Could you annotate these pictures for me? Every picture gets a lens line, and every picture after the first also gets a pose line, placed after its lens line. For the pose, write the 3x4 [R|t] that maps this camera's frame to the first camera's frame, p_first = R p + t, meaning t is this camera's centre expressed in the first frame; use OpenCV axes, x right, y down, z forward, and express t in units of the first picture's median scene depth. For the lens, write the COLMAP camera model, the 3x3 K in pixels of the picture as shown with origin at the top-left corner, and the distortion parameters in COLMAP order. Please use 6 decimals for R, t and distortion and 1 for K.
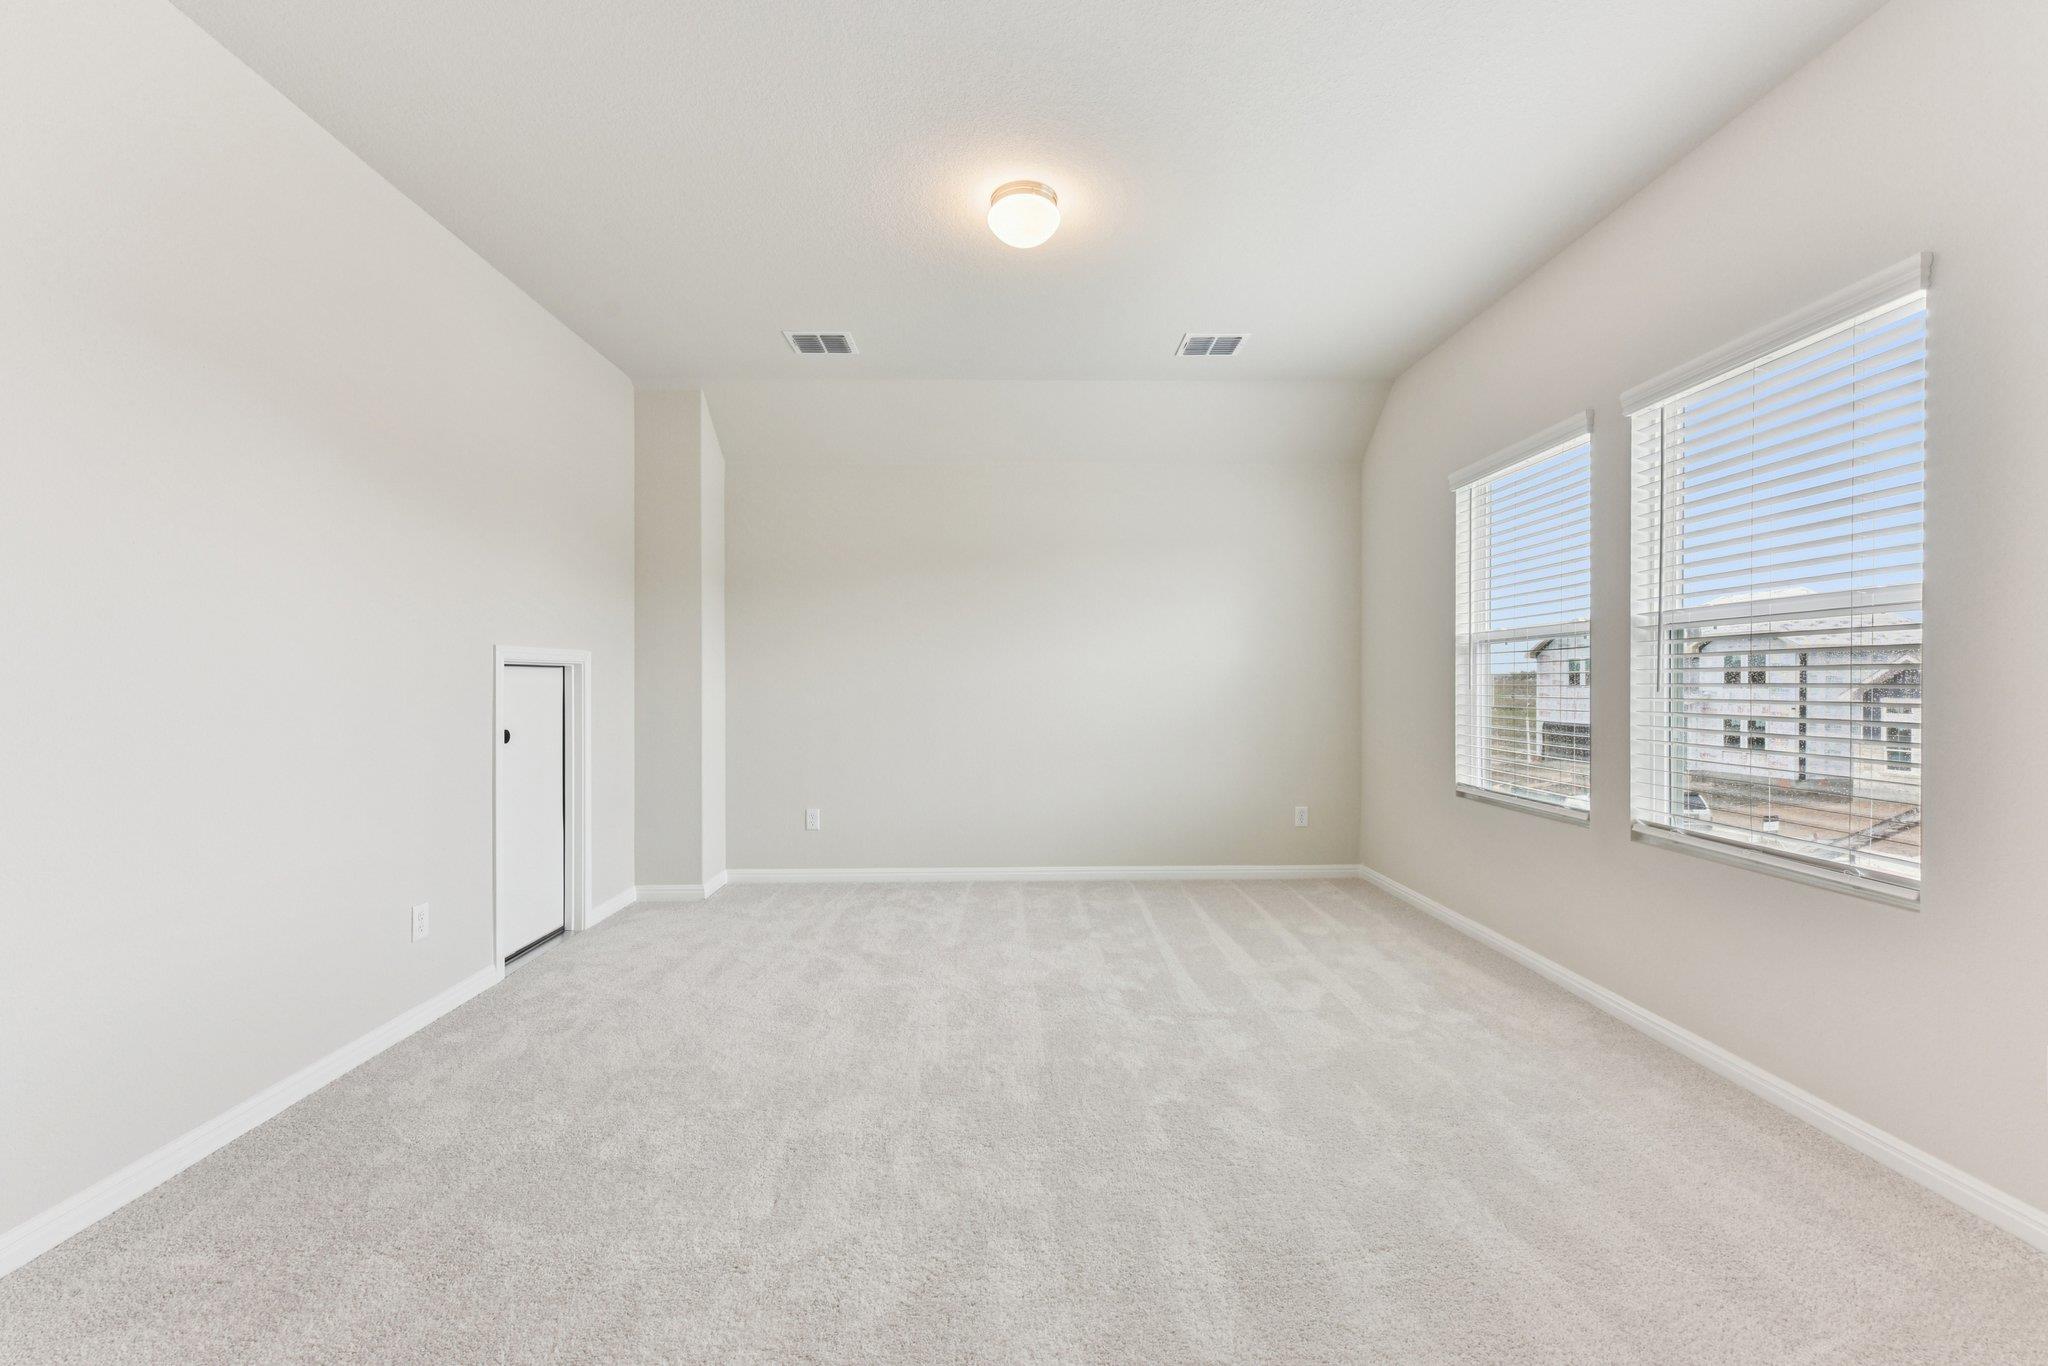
lens RADIAL K [[836.4, 0, 1024.0], [0, 836.4, 683.0], [0, 0, 1]] dist [0.003259, 0.000190]
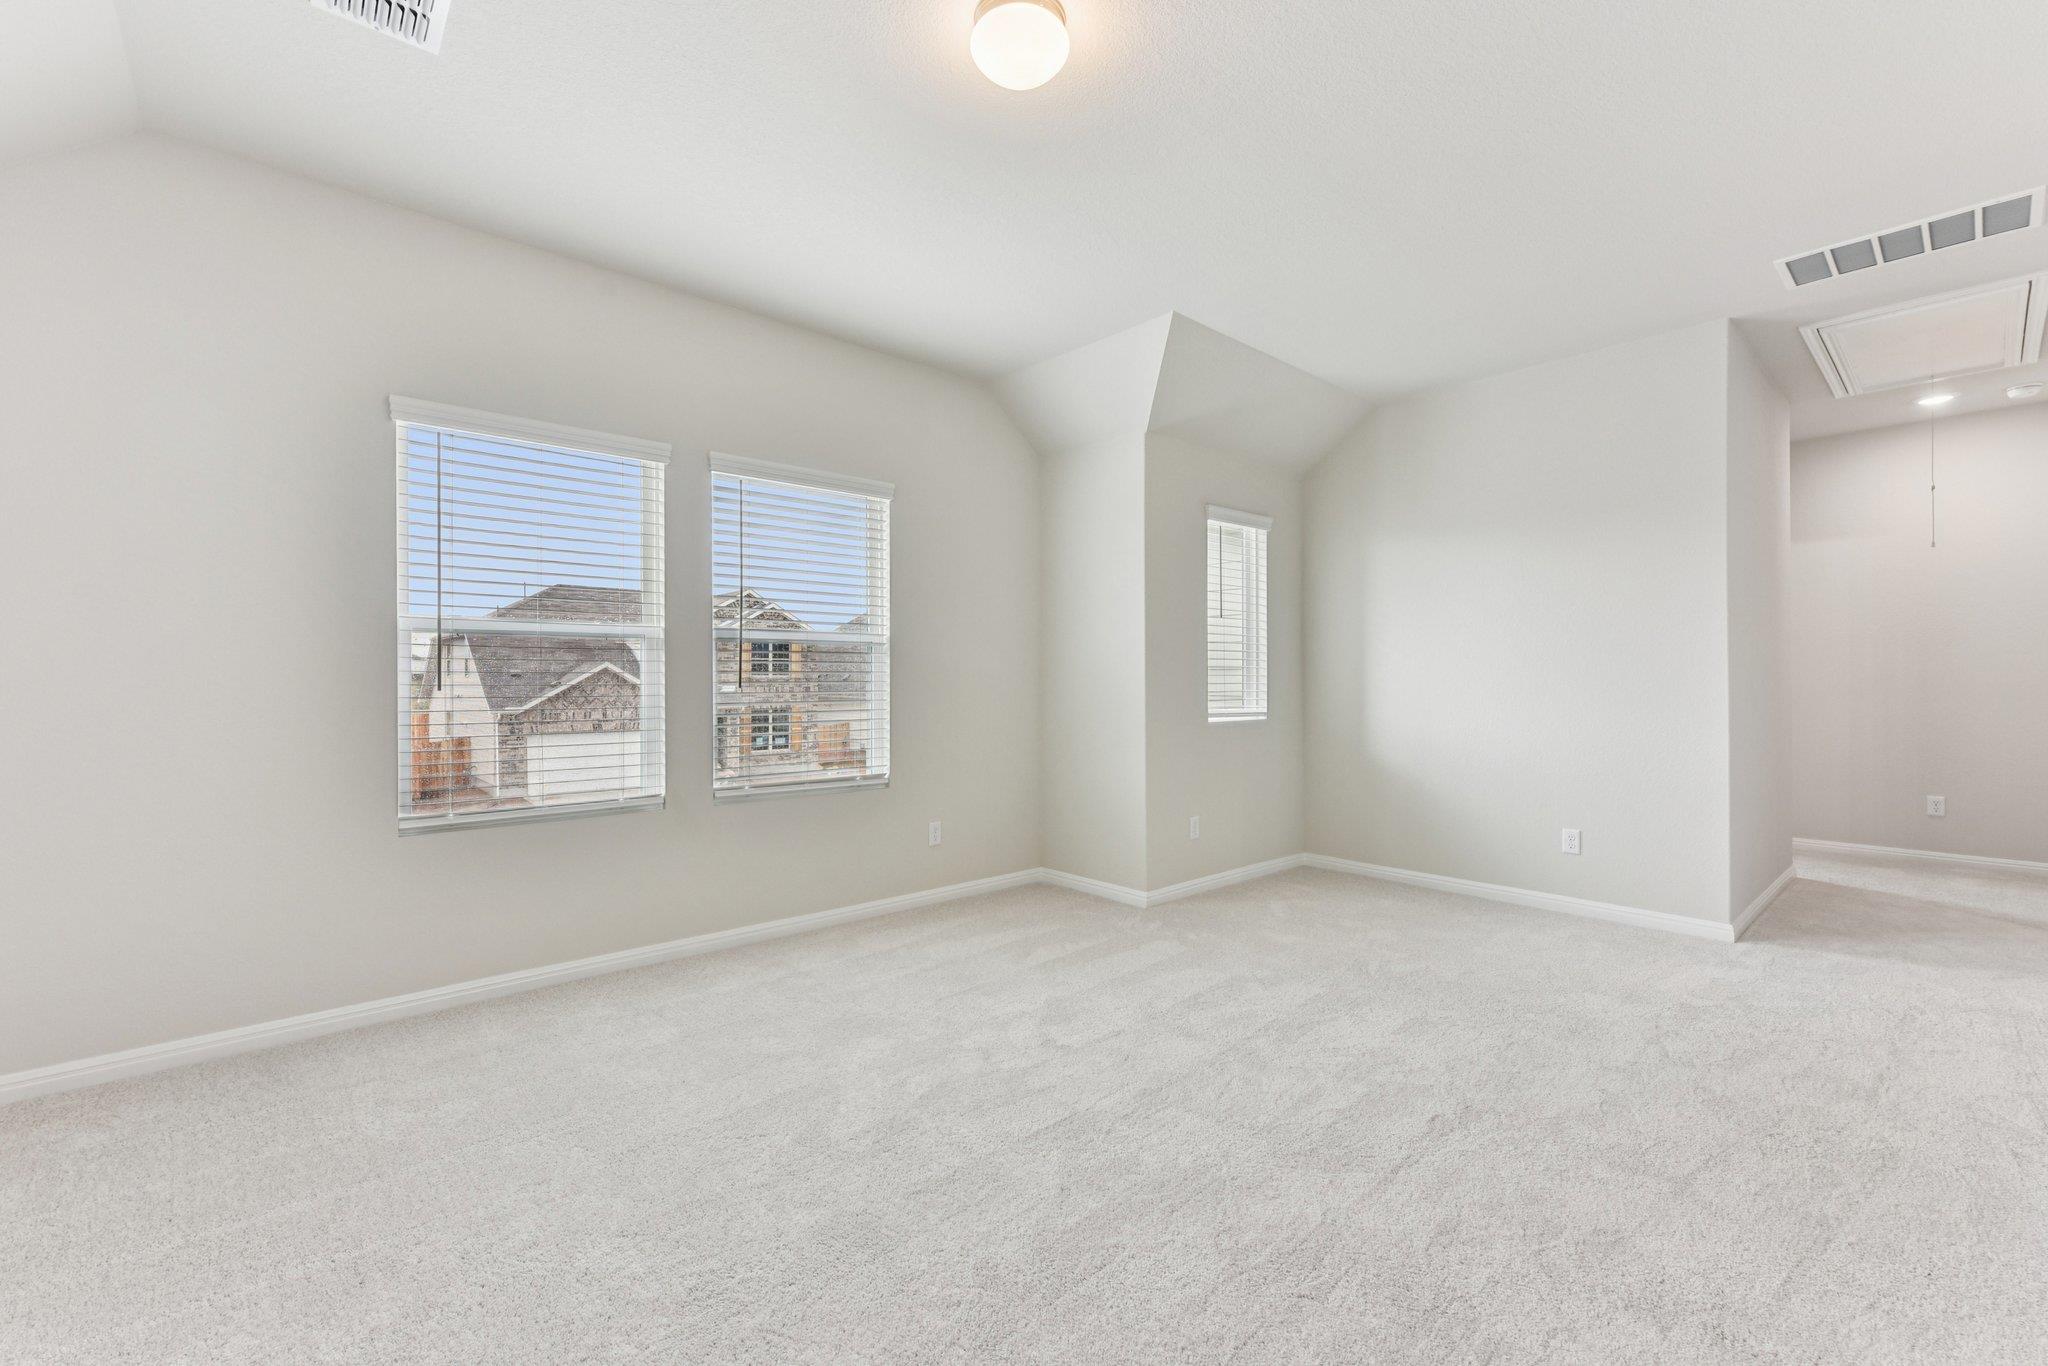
lens RADIAL K [[845.9, 0, 1030.3], [0, 845.9, 673.8], [0, 0, 1]] dist [-0.000168, -0.000020]
pose [[-0.644678, 0.009528, 0.764395, -0.515559], [0.004794, 0.999953, -0.008420, 0.002718], [-0.764439, -0.001764, -0.644694, 1.304188]]
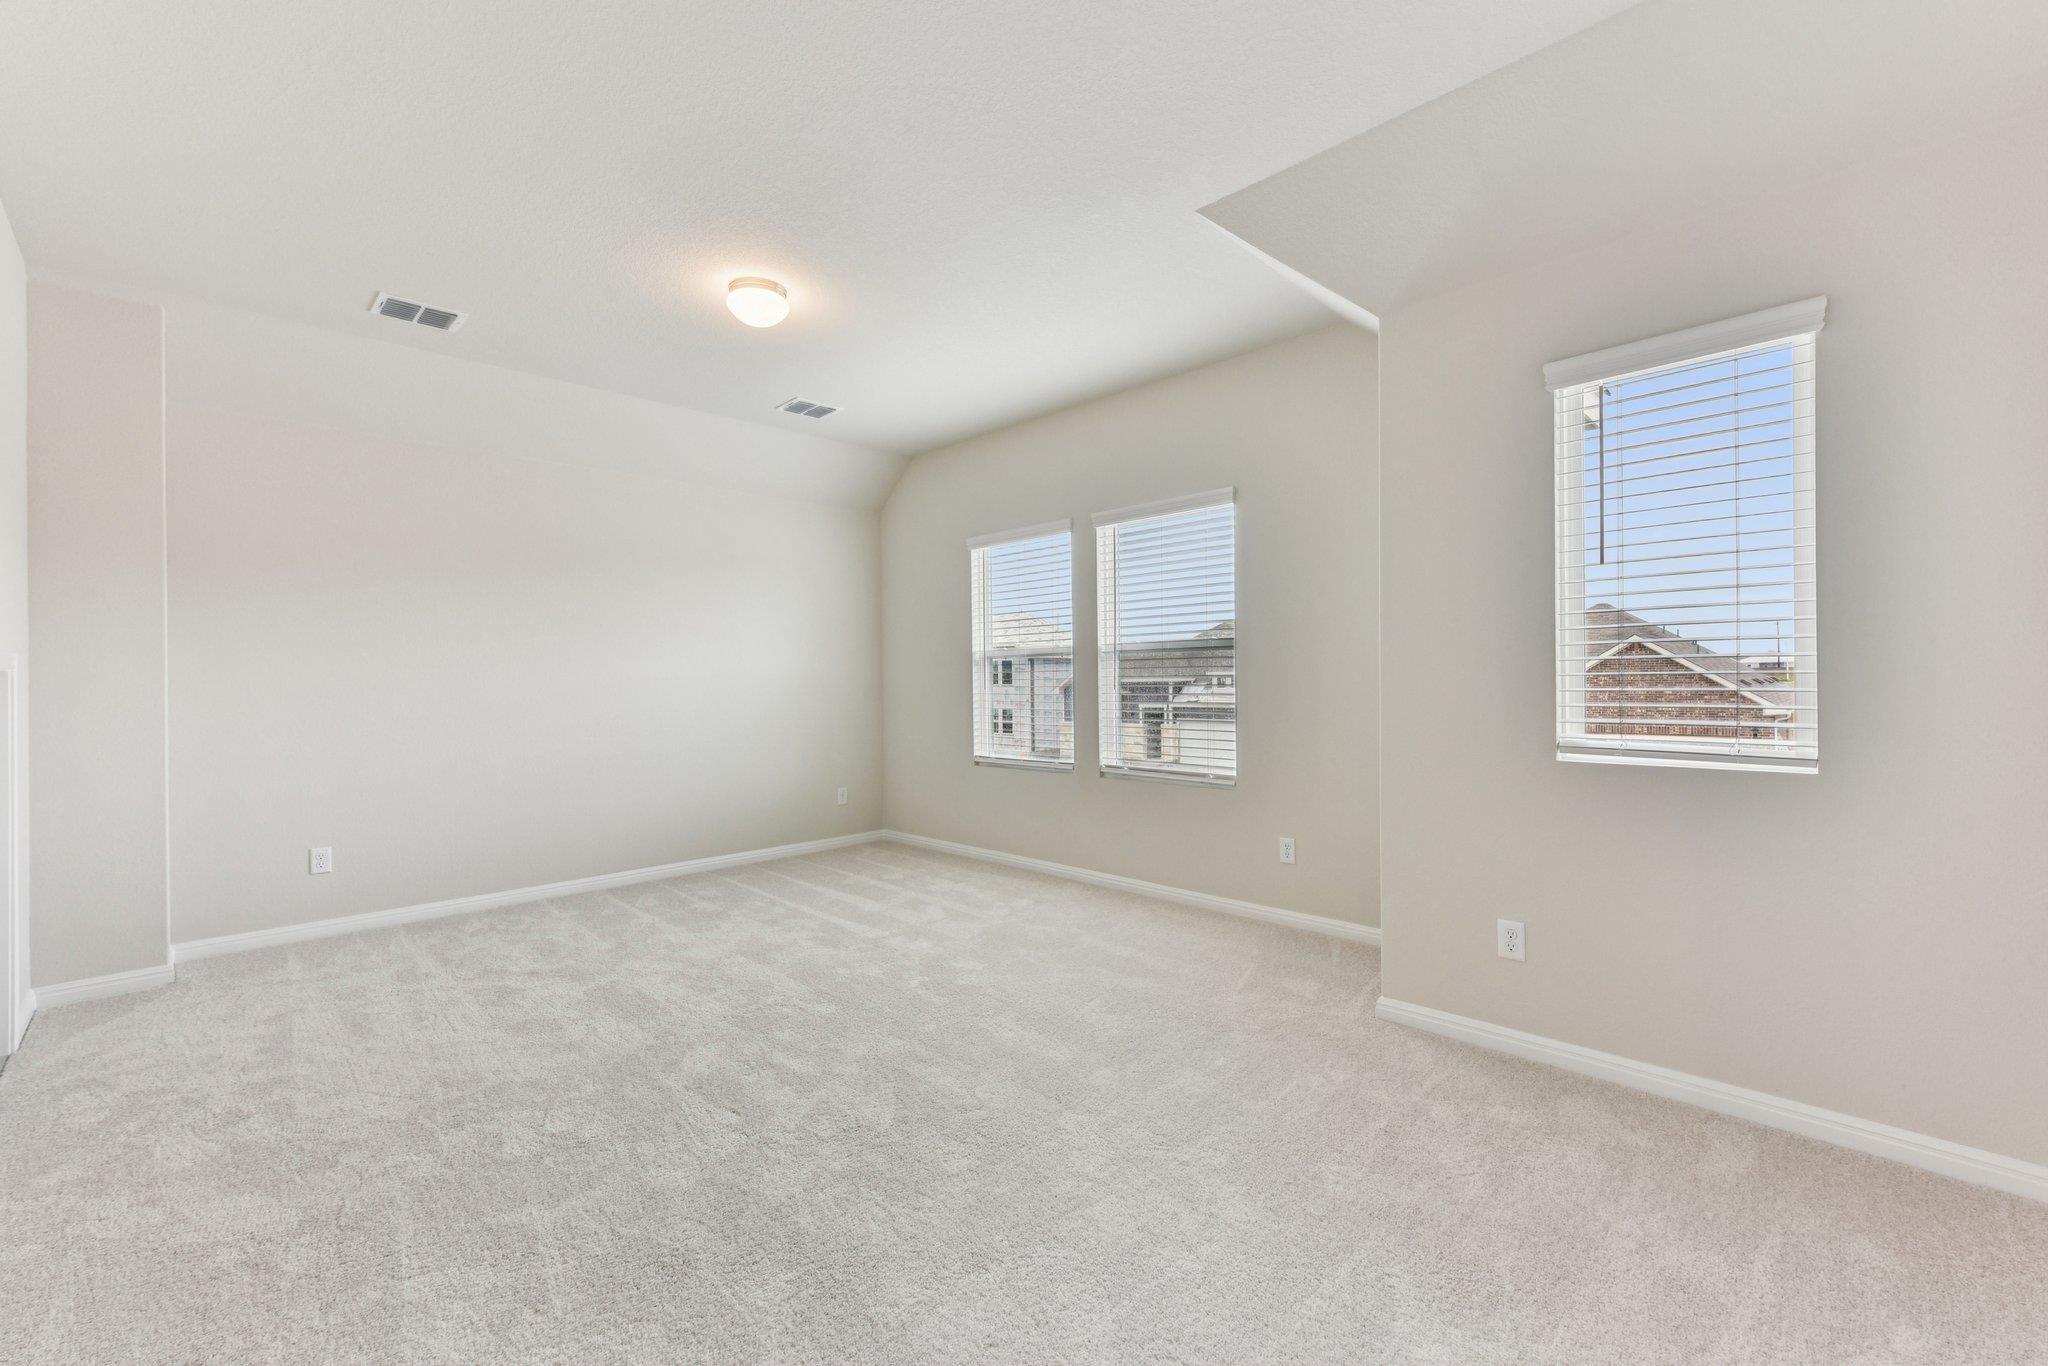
lens RADIAL K [[845.9, 0, 1030.3], [0, 845.9, 673.8], [0, 0, 1]] dist [-0.000168, -0.000020]
pose [[0.720609, -0.001290, 0.693340, -0.509796], [0.011941, 0.999873, -0.010549, -0.004456], [-0.693239, 0.015881, 0.720533, -0.126231]]
